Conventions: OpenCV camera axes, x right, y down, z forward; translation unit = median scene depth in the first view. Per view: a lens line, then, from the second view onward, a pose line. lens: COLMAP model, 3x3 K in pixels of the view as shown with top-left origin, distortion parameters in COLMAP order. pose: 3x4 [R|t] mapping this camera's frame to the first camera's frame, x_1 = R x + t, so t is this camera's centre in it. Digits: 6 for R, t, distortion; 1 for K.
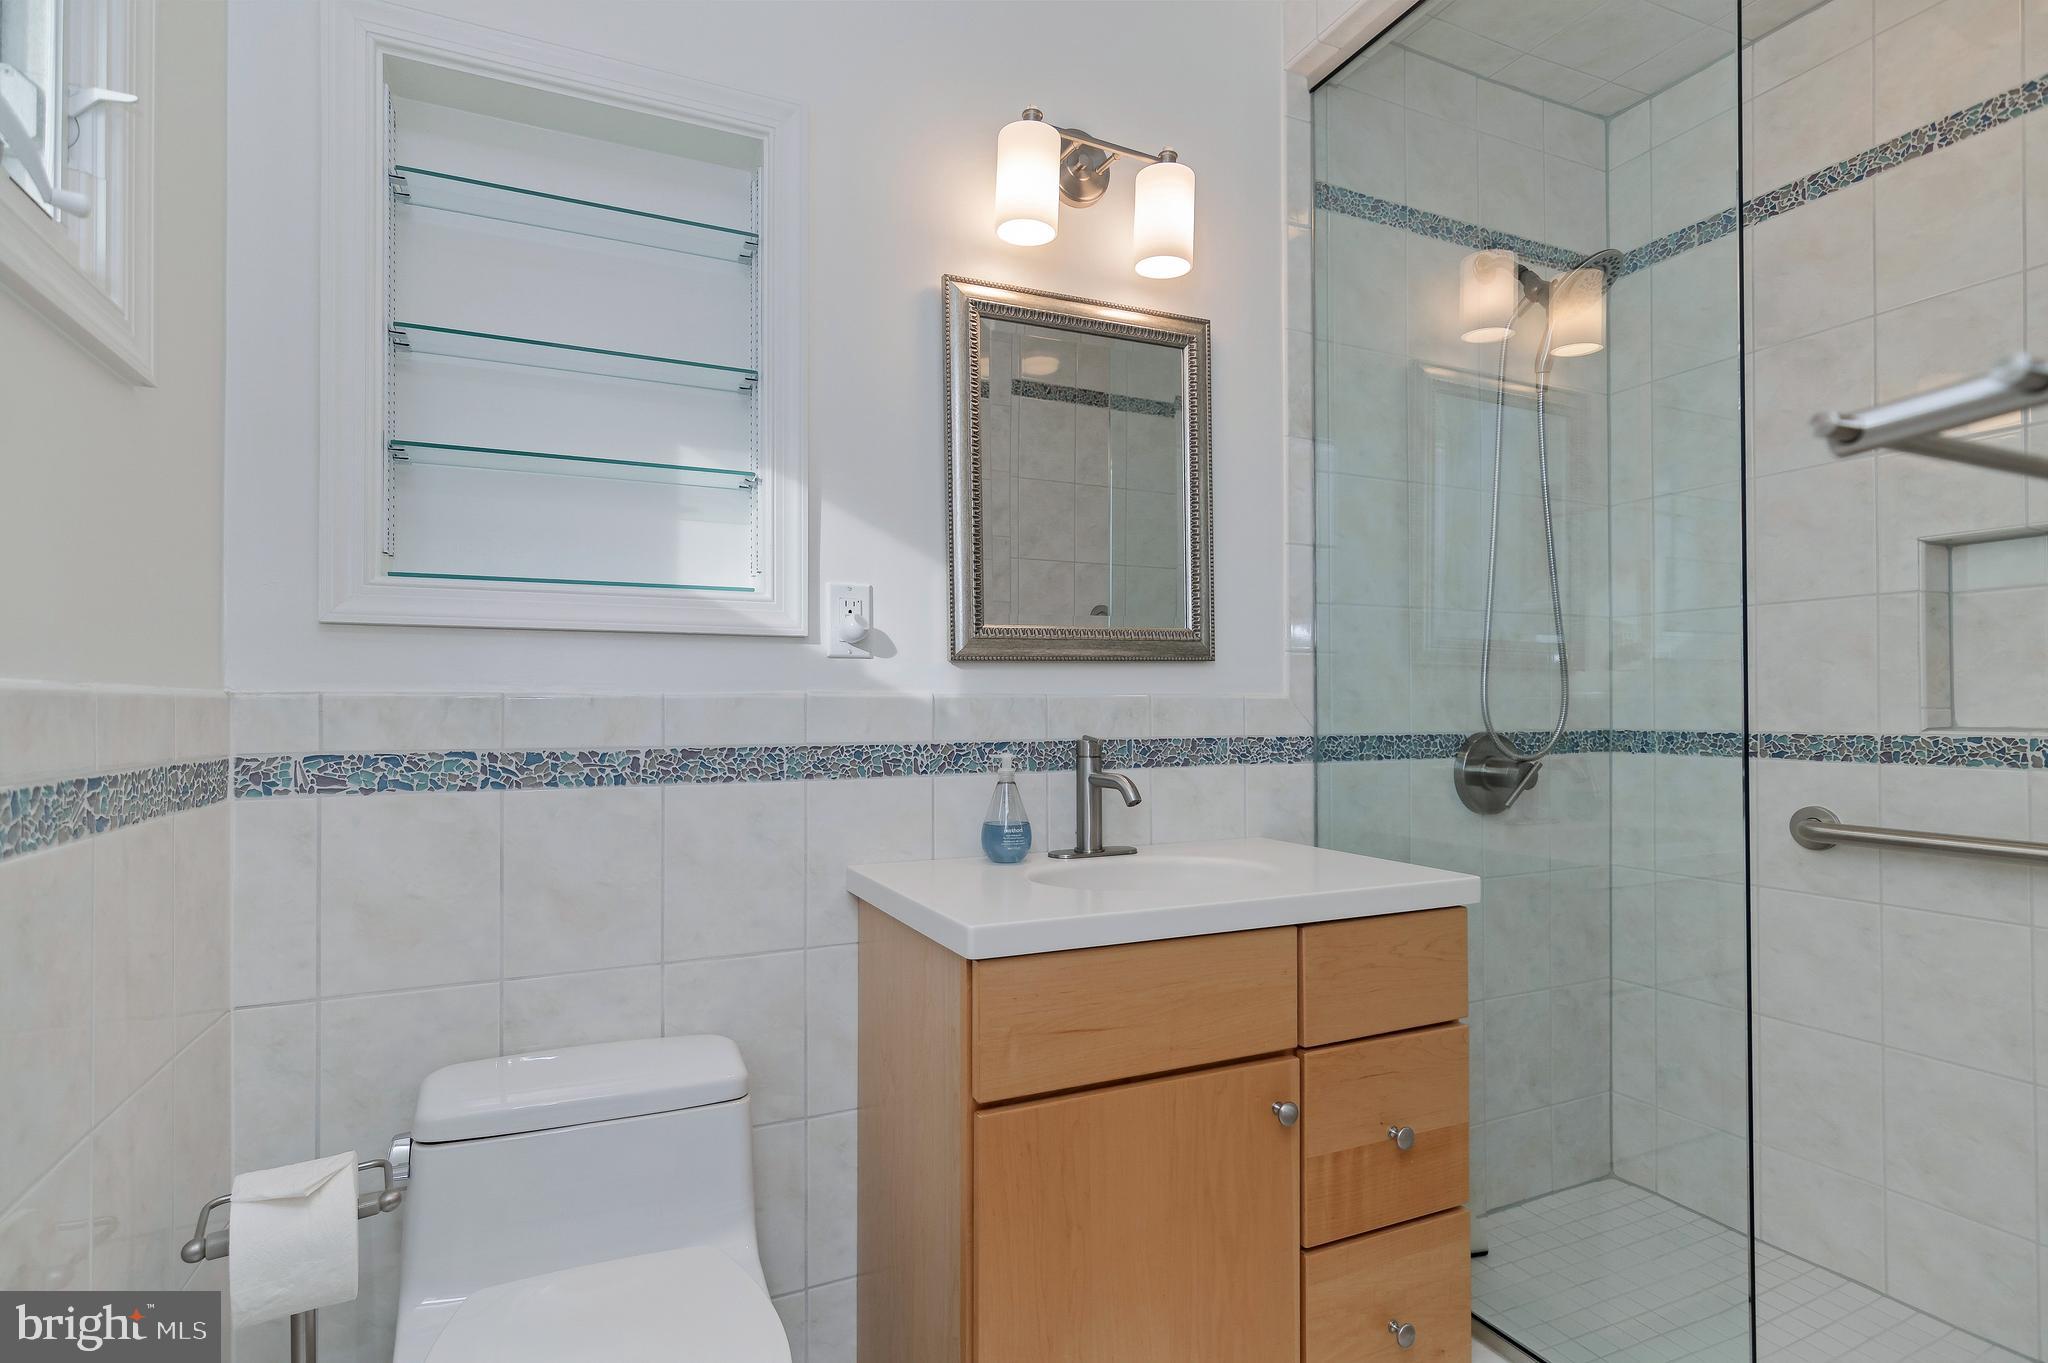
lens RADIAL K [[988.2, 0, 1014.5], [0, 988.2, 694.7], [0, 0, 1]] dist [-0.001055, -0.000633]
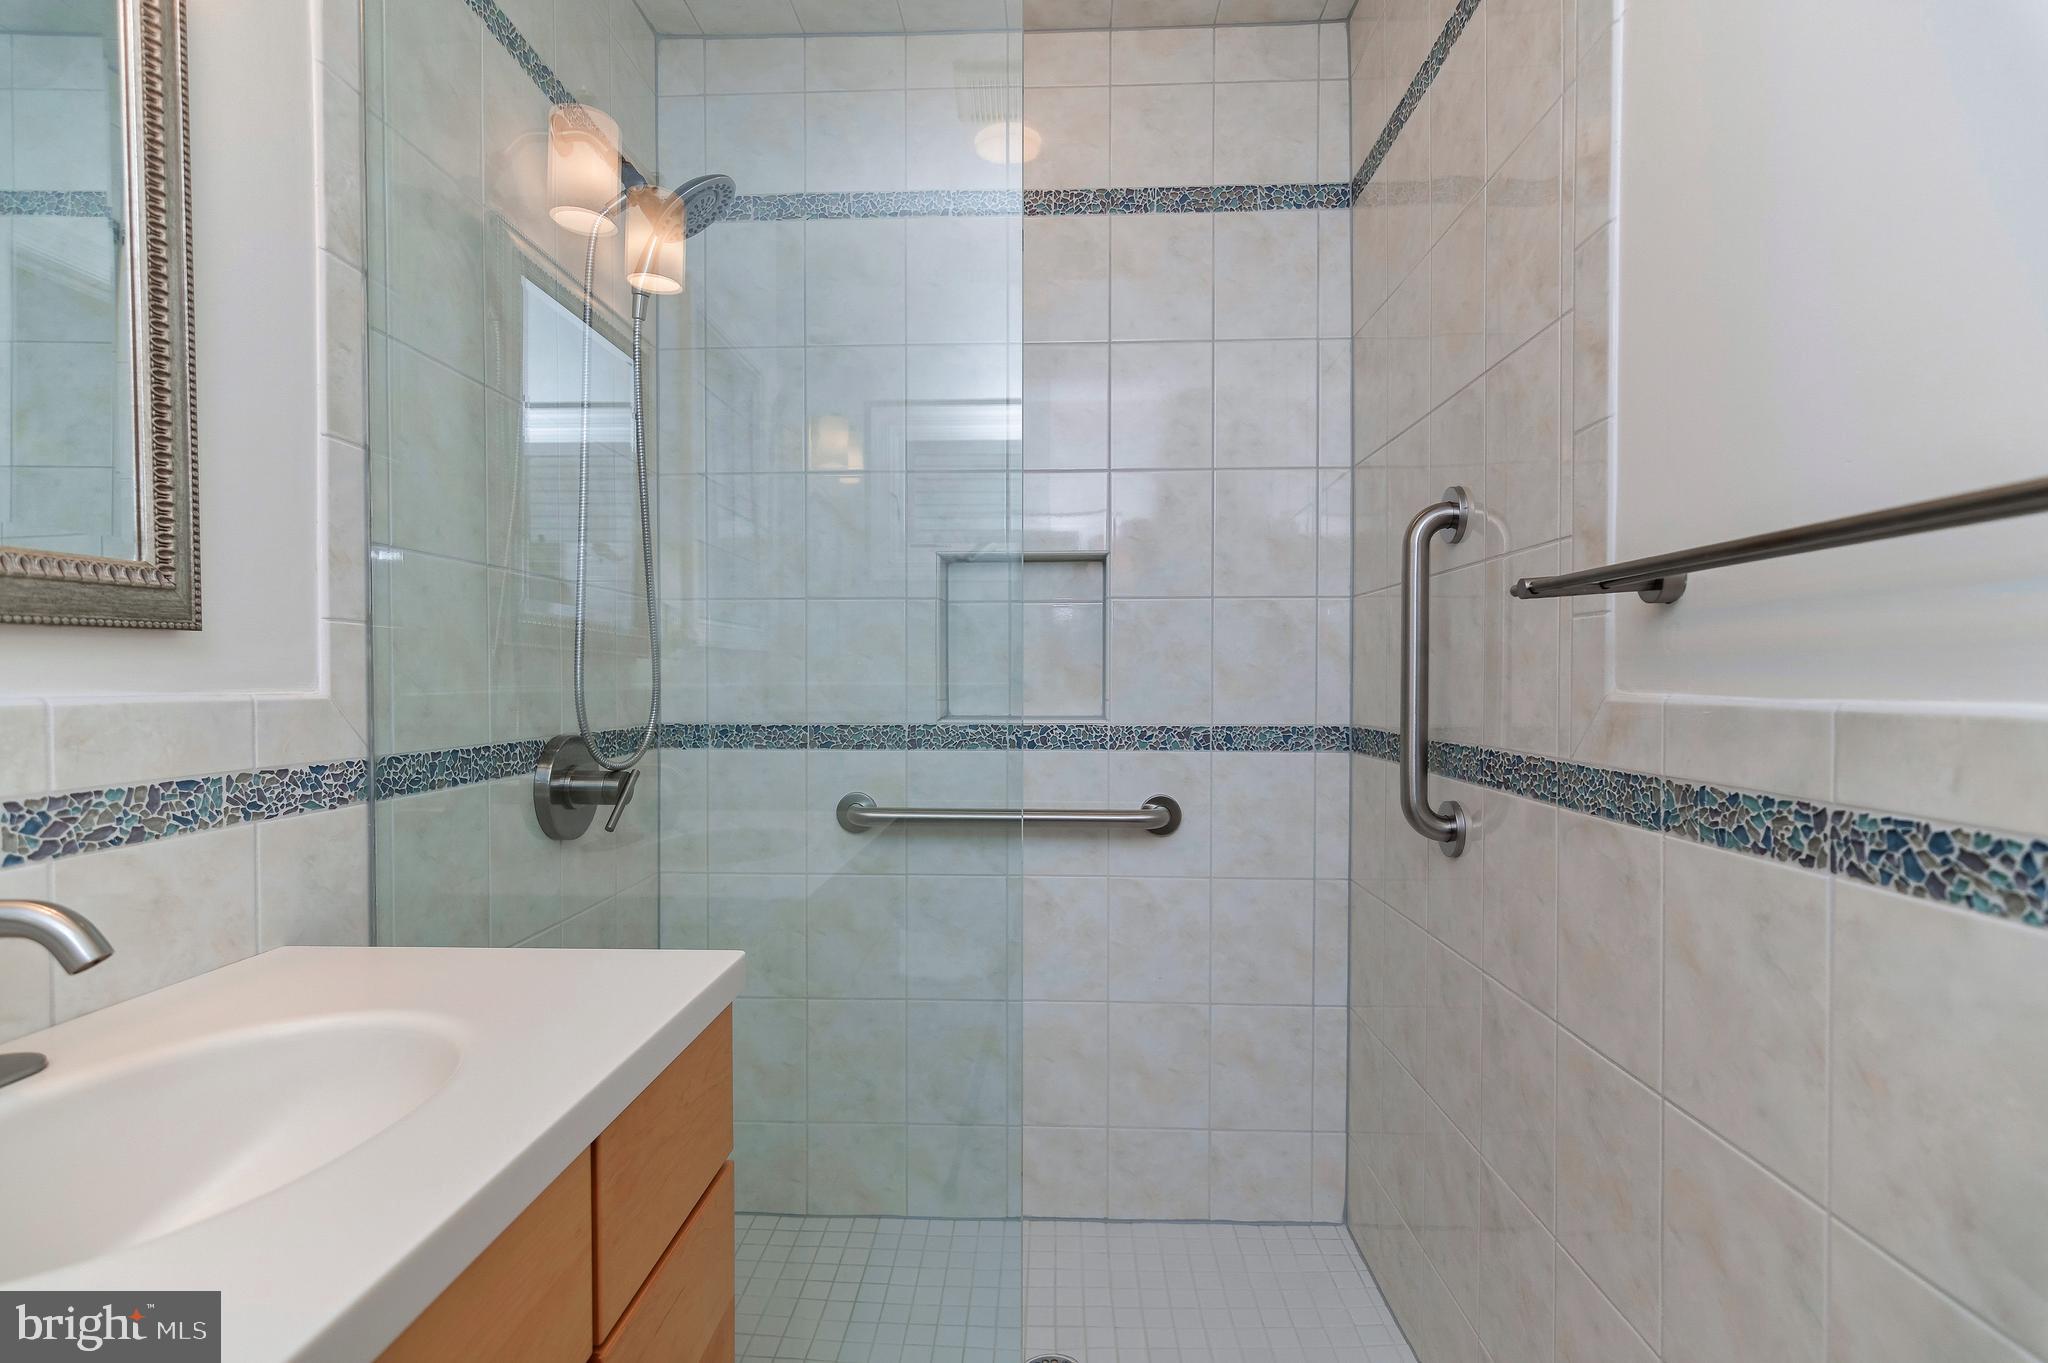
lens RADIAL K [[988.2, 0, 1023.0], [0, 988.2, 694.7], [0, 0, 1]] dist [-0.001055, -0.000633]
pose [[0.457514, -0.010836, 0.889137, -0.055978], [-0.013224, 0.999732, 0.018989, -0.015088], [-0.889104, -0.020446, 0.457248, 0.361502]]
